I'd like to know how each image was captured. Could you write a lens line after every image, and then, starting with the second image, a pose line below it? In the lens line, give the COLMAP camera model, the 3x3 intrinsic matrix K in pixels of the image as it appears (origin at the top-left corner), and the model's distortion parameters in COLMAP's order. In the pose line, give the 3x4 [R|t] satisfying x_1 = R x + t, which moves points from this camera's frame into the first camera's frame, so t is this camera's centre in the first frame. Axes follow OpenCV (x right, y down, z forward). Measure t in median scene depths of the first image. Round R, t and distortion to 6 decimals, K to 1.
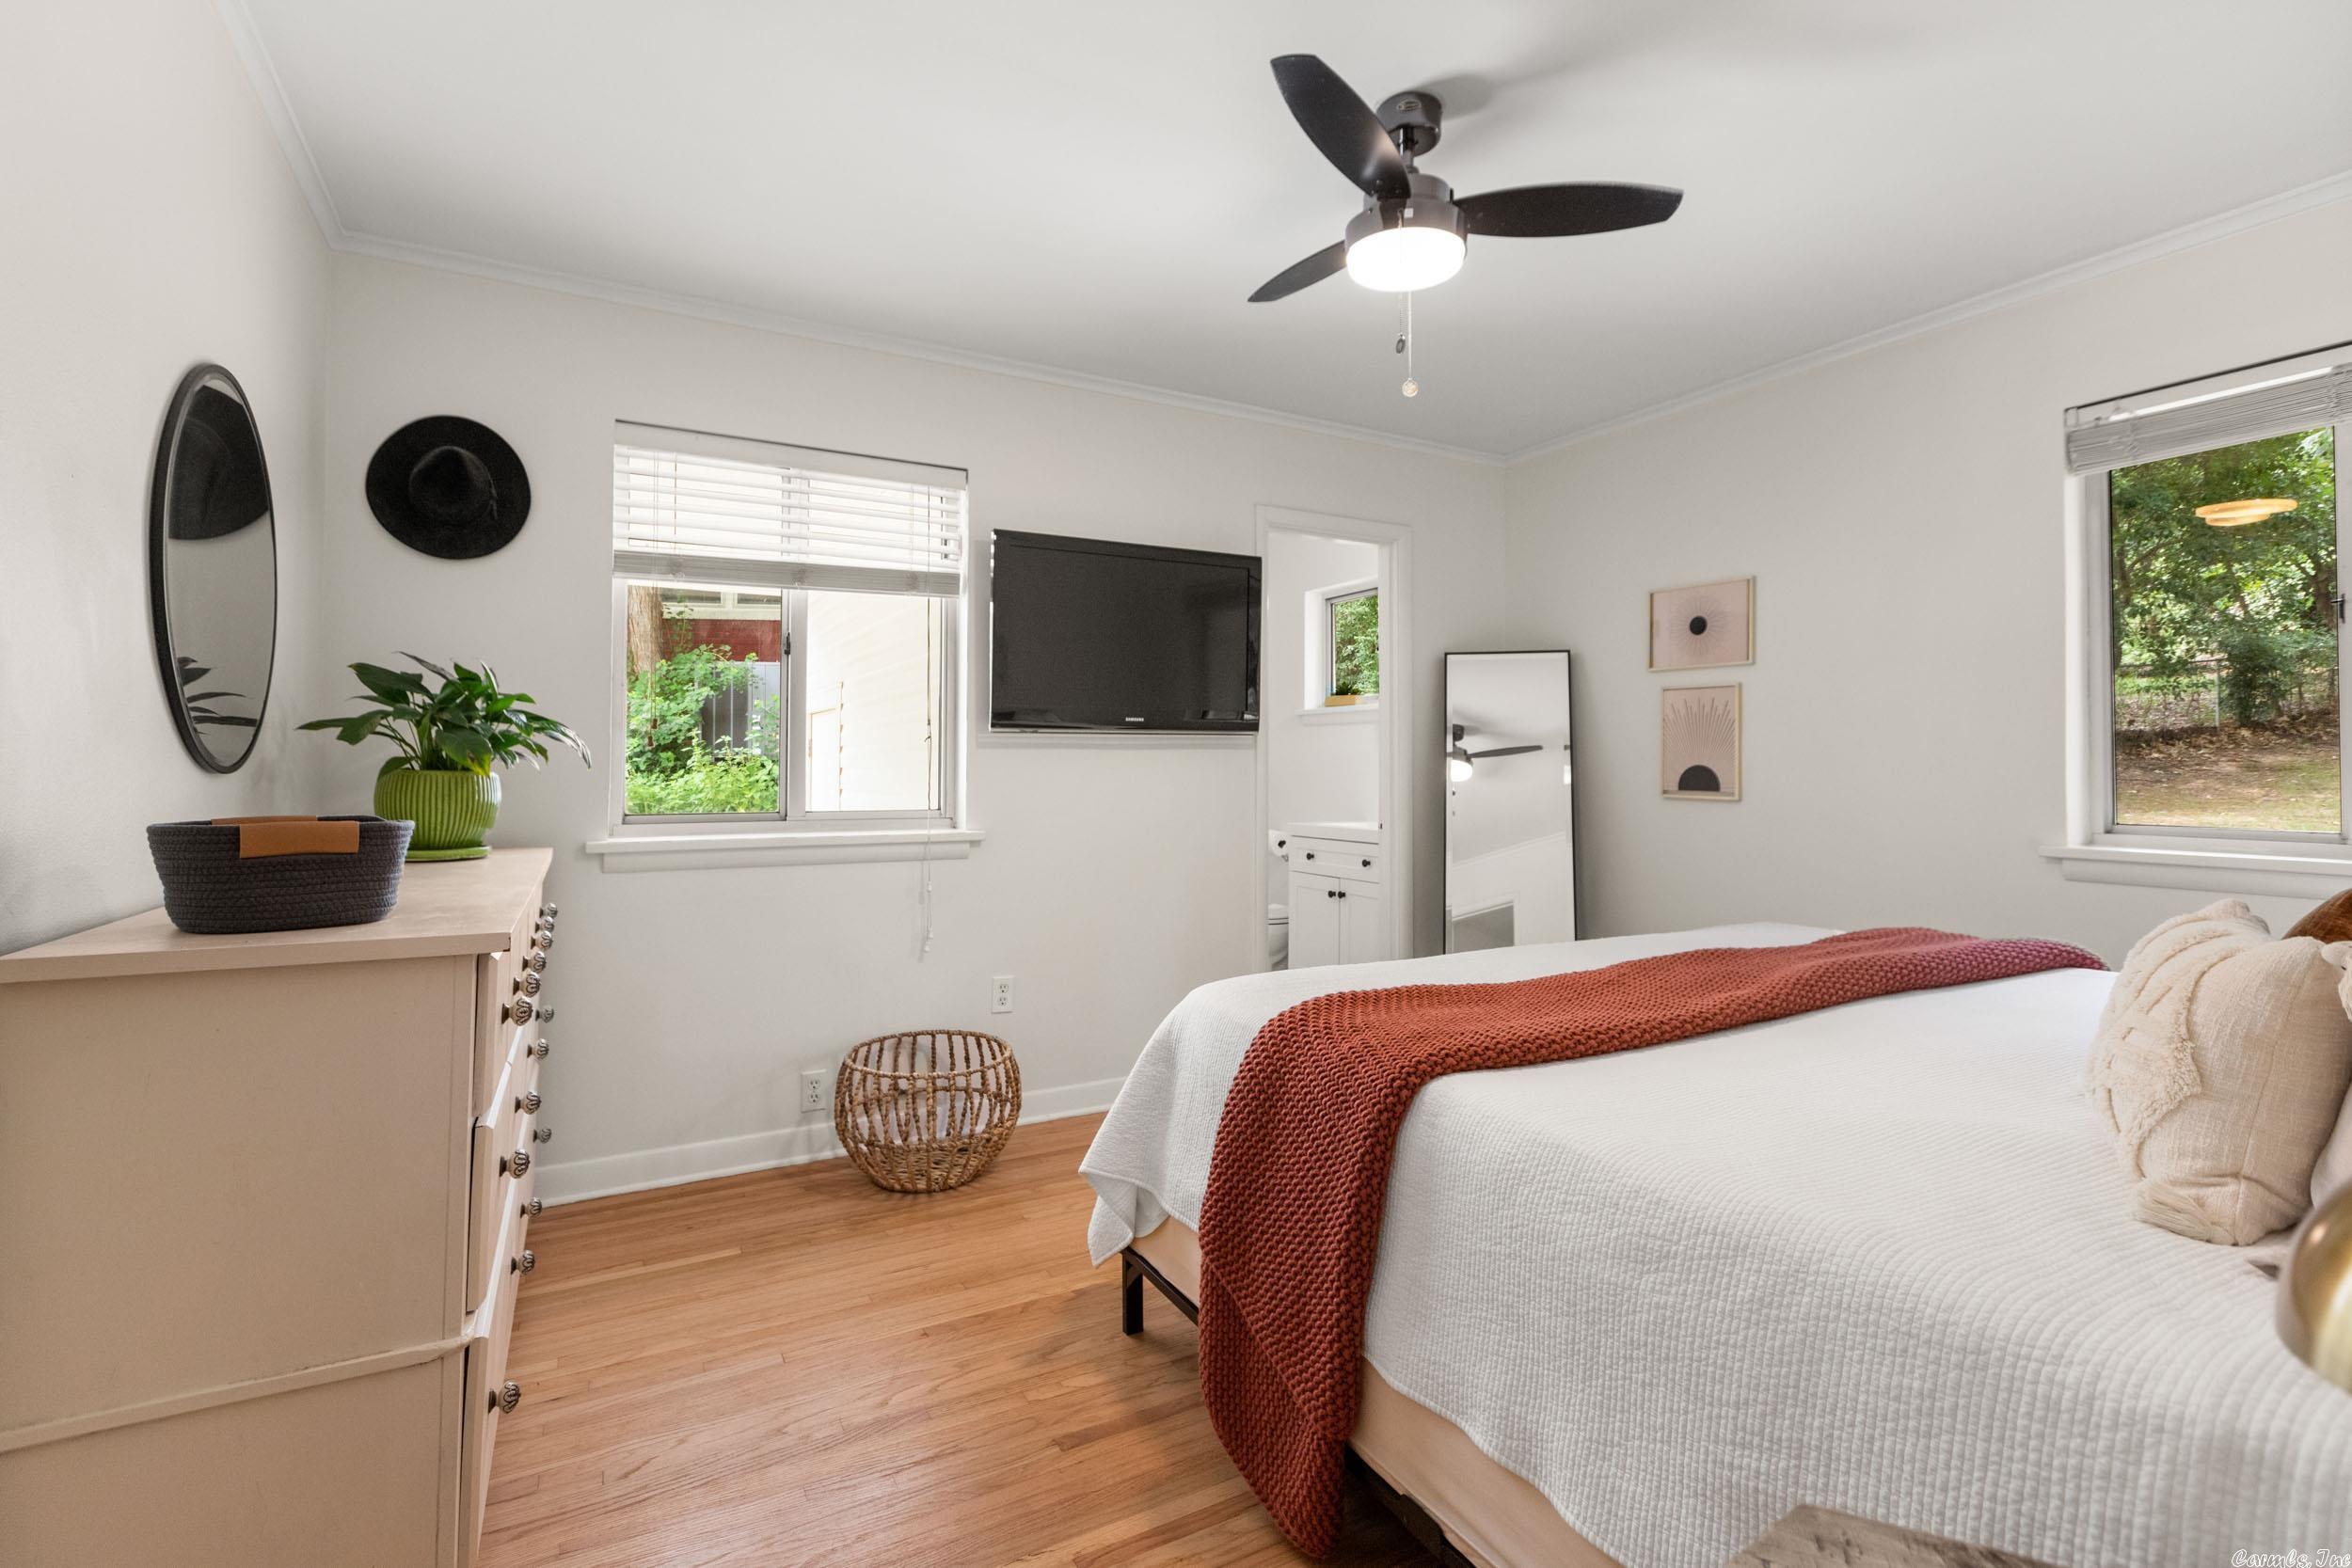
lens RADIAL K [[1078.5, 0, 1177.7], [0, 1078.5, 748.4], [0, 0, 1]] dist [0.000875, 0.000163]
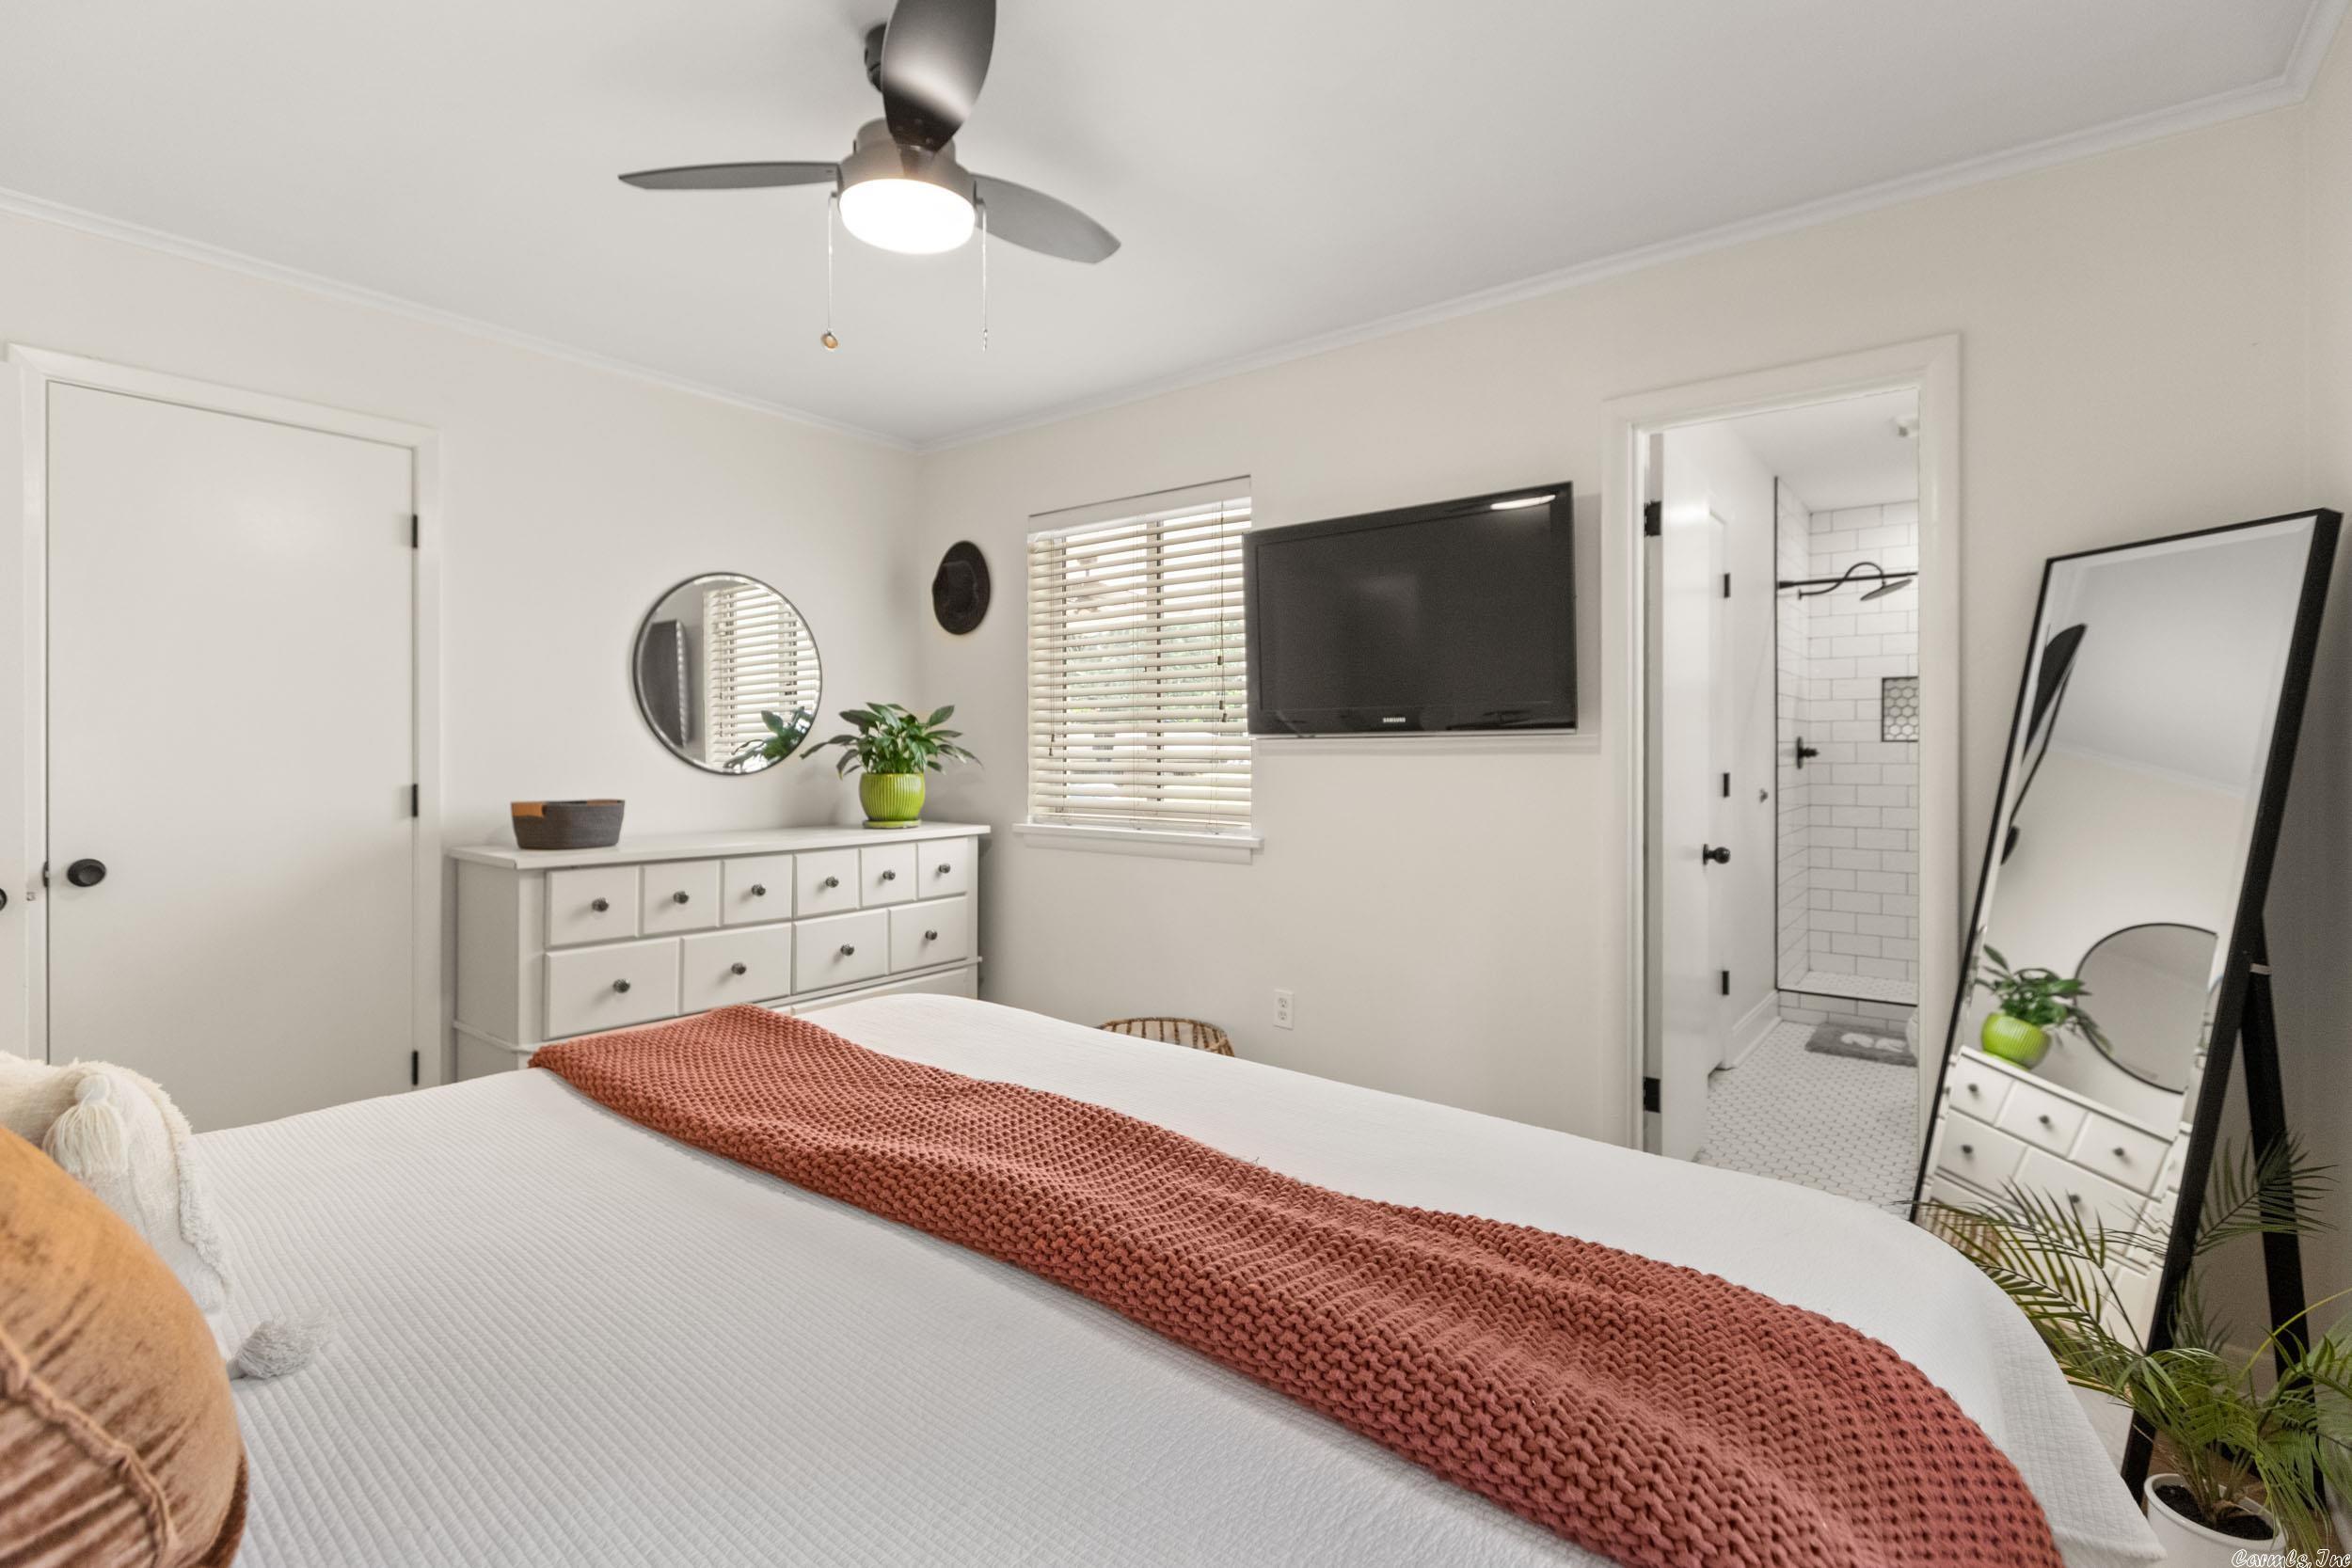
lens RADIAL K [[1078.5, 0, 1177.7], [0, 1078.5, 748.4], [0, 0, 1]] dist [0.000875, 0.000163]
pose [[0.403527, -0.005826, -0.914949, 0.625071], [0.013944, 0.999903, -0.000217, -0.006792], [0.914861, -0.012670, 0.403569, 0.476440]]
